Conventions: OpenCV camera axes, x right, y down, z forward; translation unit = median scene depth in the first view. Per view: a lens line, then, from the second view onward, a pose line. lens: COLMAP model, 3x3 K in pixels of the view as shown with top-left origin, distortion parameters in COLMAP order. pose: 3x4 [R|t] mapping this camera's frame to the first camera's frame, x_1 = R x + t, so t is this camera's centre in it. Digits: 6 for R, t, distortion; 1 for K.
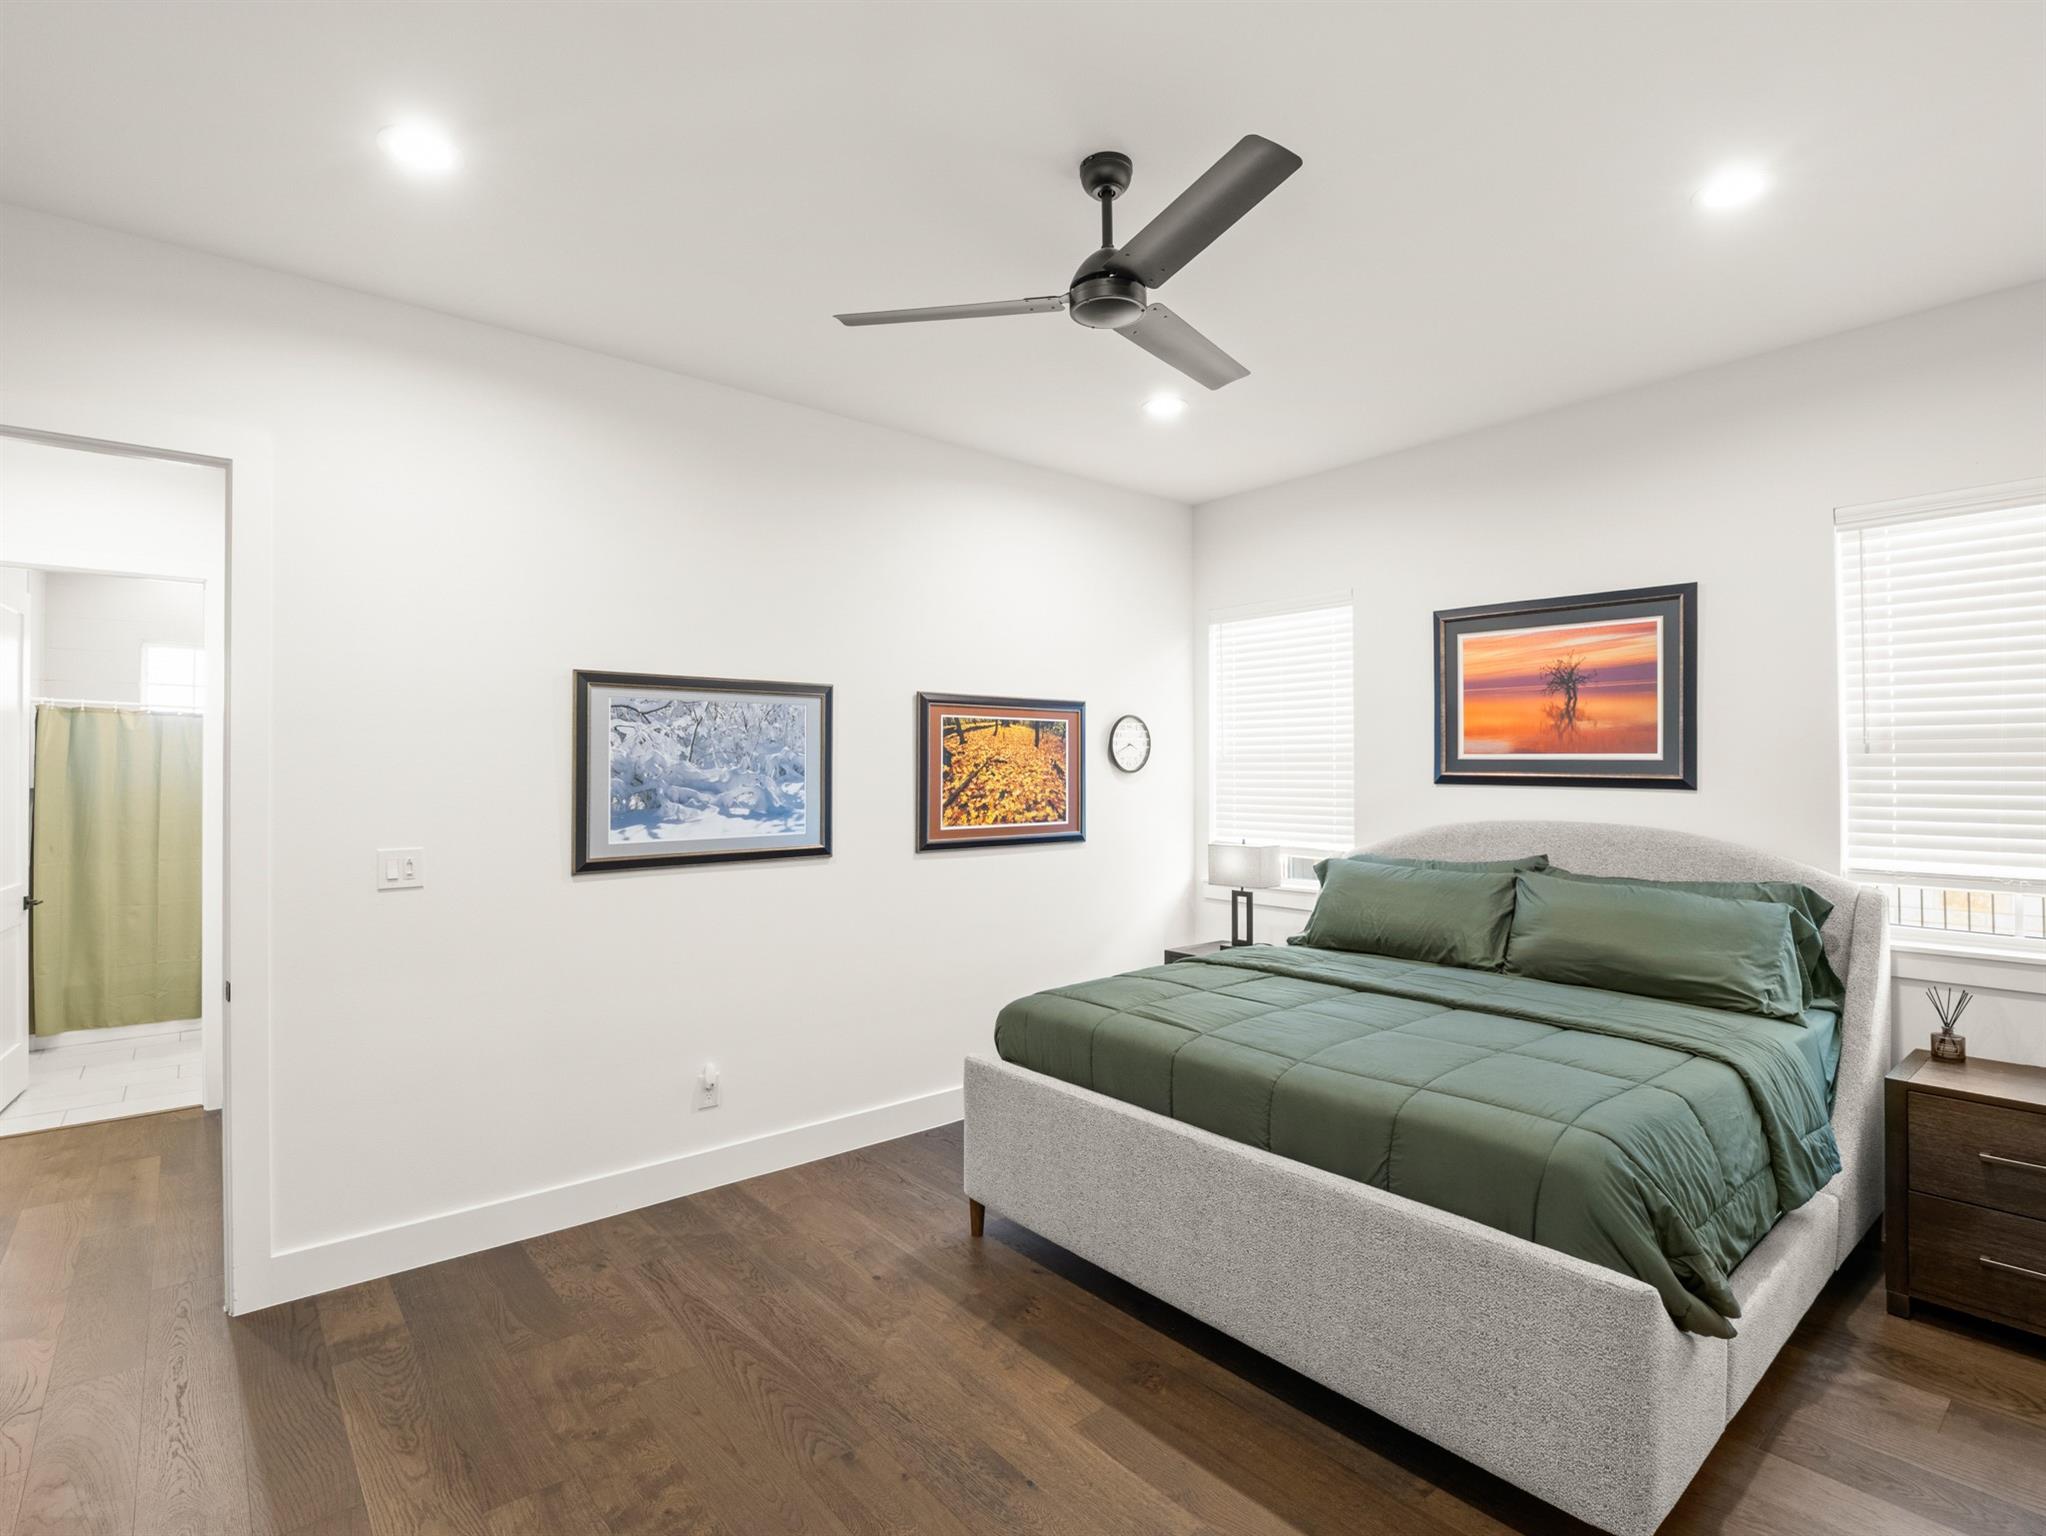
lens RADIAL K [[1005.5, 0, 1017.3], [0, 1005.5, 769.0], [0, 0, 1]] dist [0.002081, -0.000077]
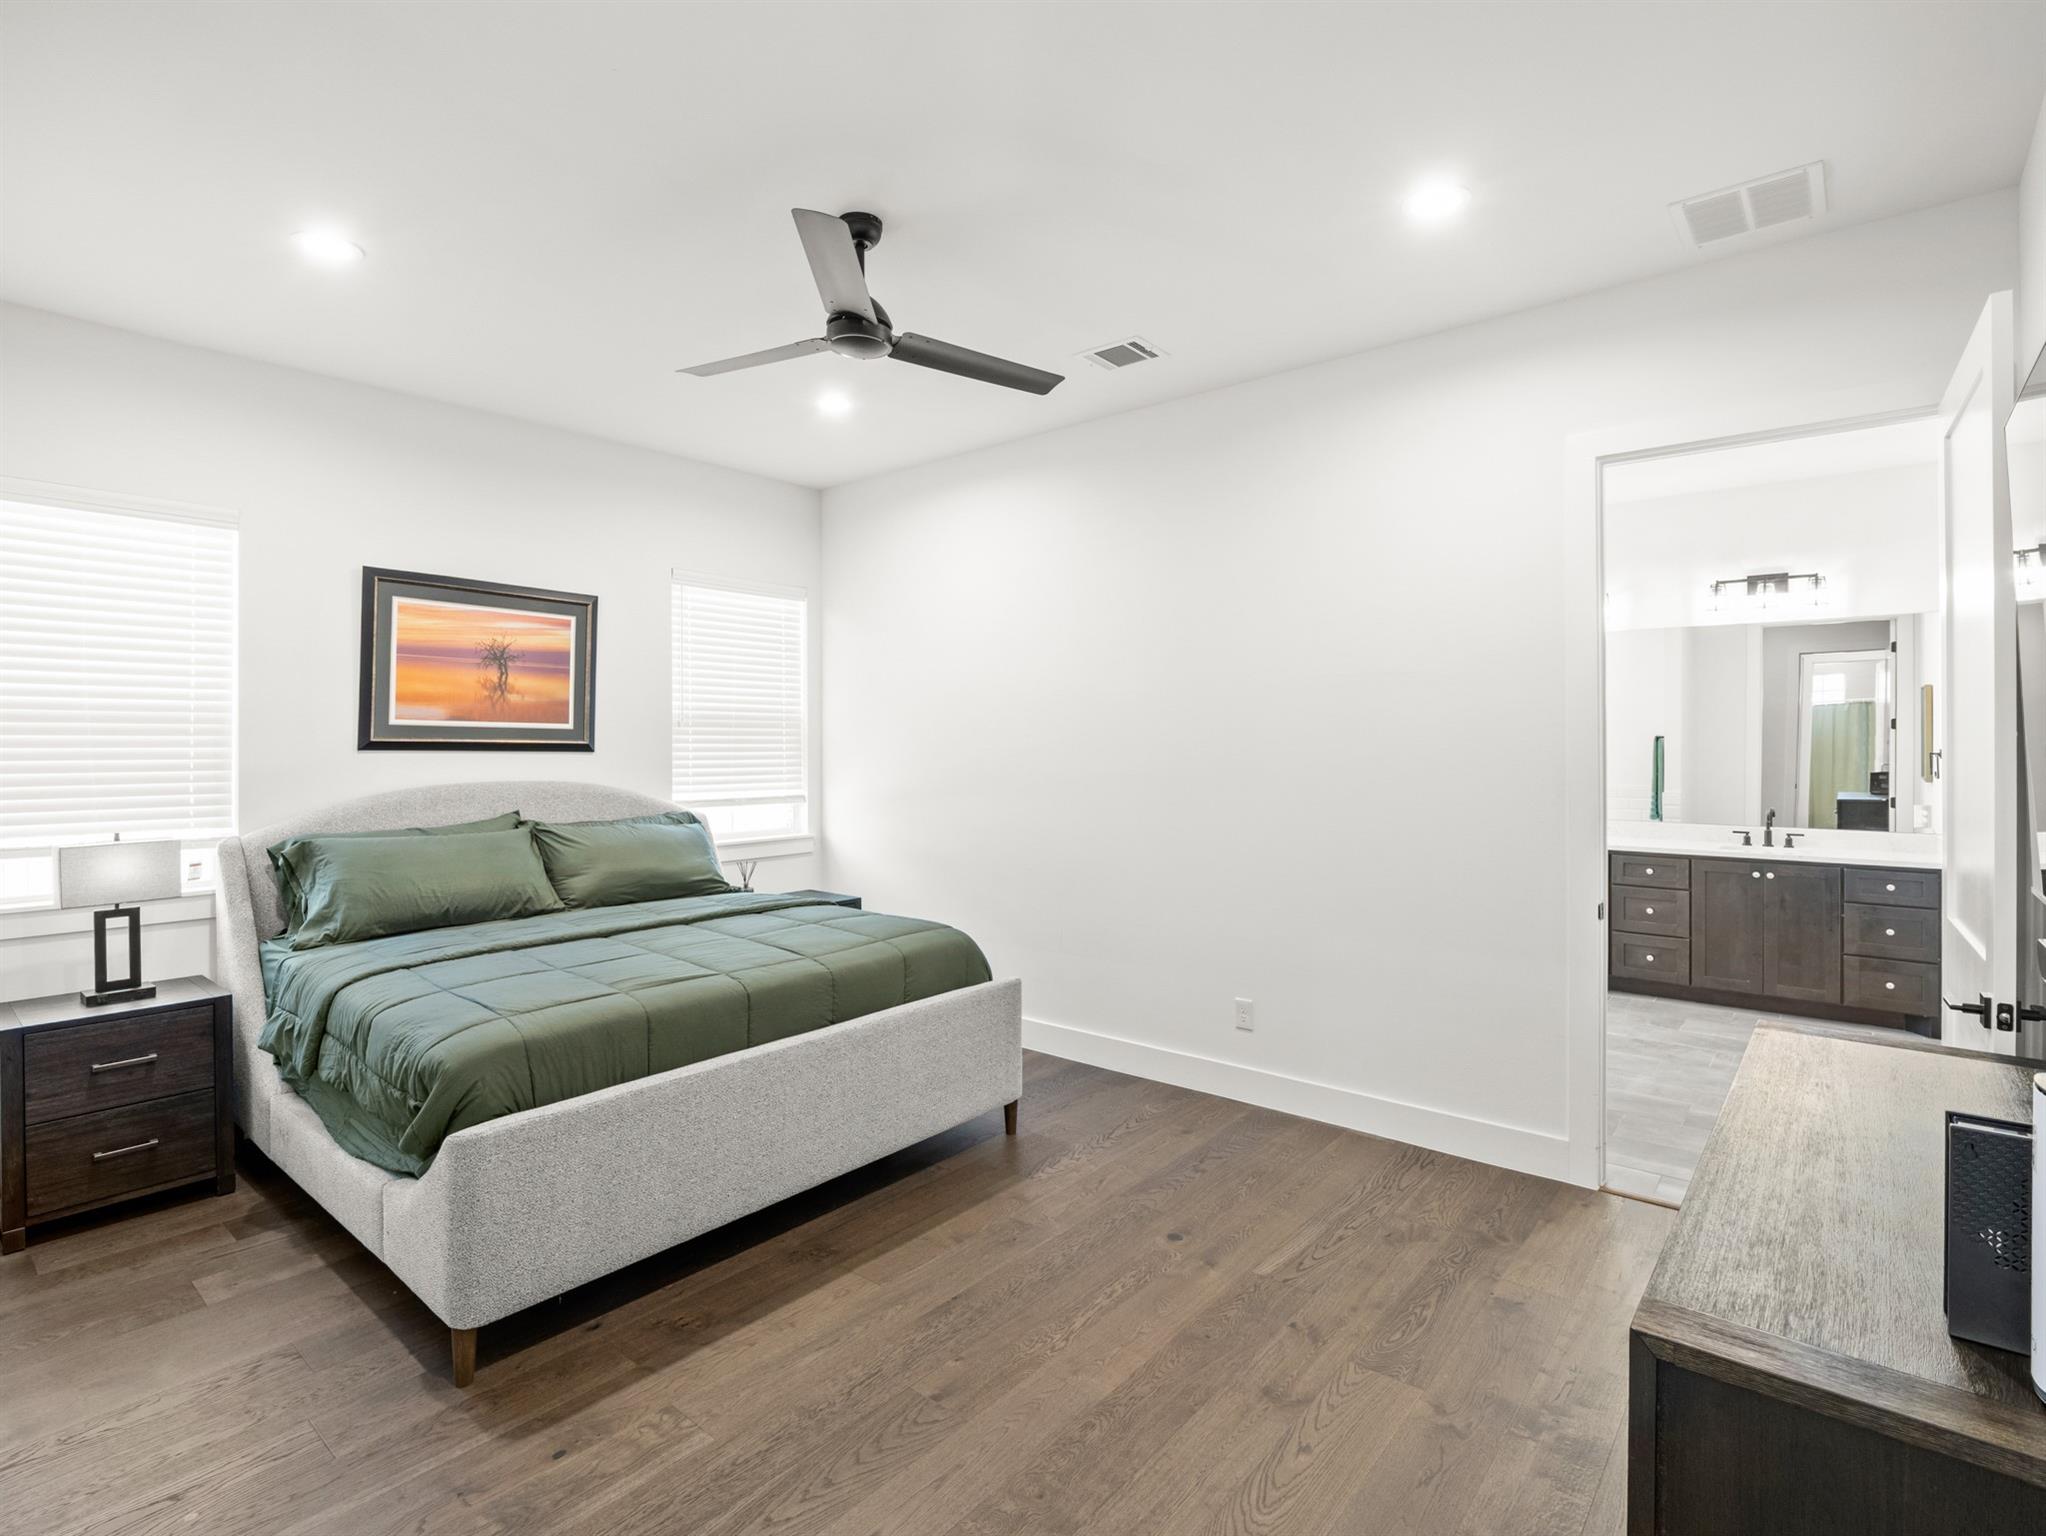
lens RADIAL K [[1001.5, 0, 1020.0], [0, 1001.5, 751.3], [0, 0, 1]] dist [-0.002892, -0.000532]
pose [[-0.164333, -0.003329, 0.986399, -0.671131], [0.001938, 0.999991, 0.003697, 0.014878], [-0.986403, 0.002520, -0.164325, 0.616567]]
